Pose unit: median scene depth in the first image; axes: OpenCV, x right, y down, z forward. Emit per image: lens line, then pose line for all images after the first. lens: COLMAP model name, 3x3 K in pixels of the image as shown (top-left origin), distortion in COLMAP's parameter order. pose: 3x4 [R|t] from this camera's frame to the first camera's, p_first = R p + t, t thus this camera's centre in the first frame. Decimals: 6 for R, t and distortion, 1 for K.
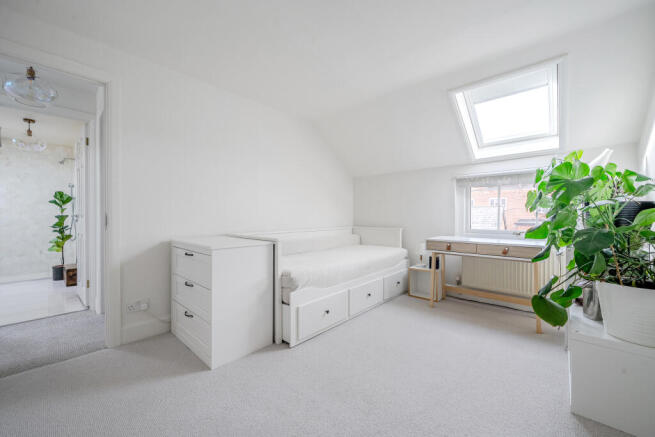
lens RADIAL K [[254.7, 0, 327.5], [0, 254.7, 218.5], [0, 0, 1]] dist [-0.000117, -0.000153]
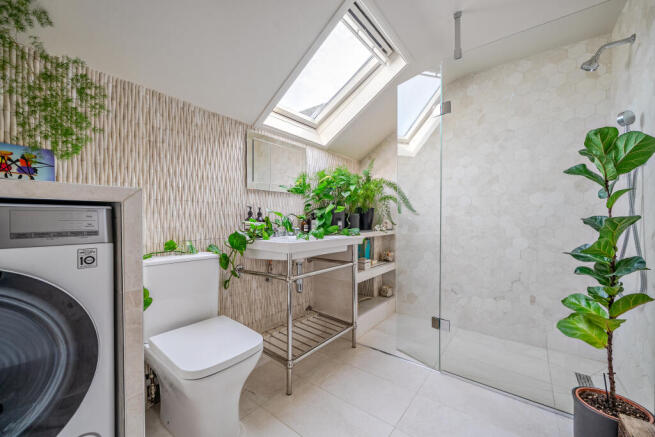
lens RADIAL K [[254.7, 0, 327.5], [0, 254.7, 218.5], [0, 0, 1]] dist [-0.000117, -0.000153]
pose [[0.076878, -0.002197, -0.997038, -0.742175], [-0.013305, 0.999906, -0.003230, -0.005354], [0.996952, 0.013514, 0.076841, 0.634375]]
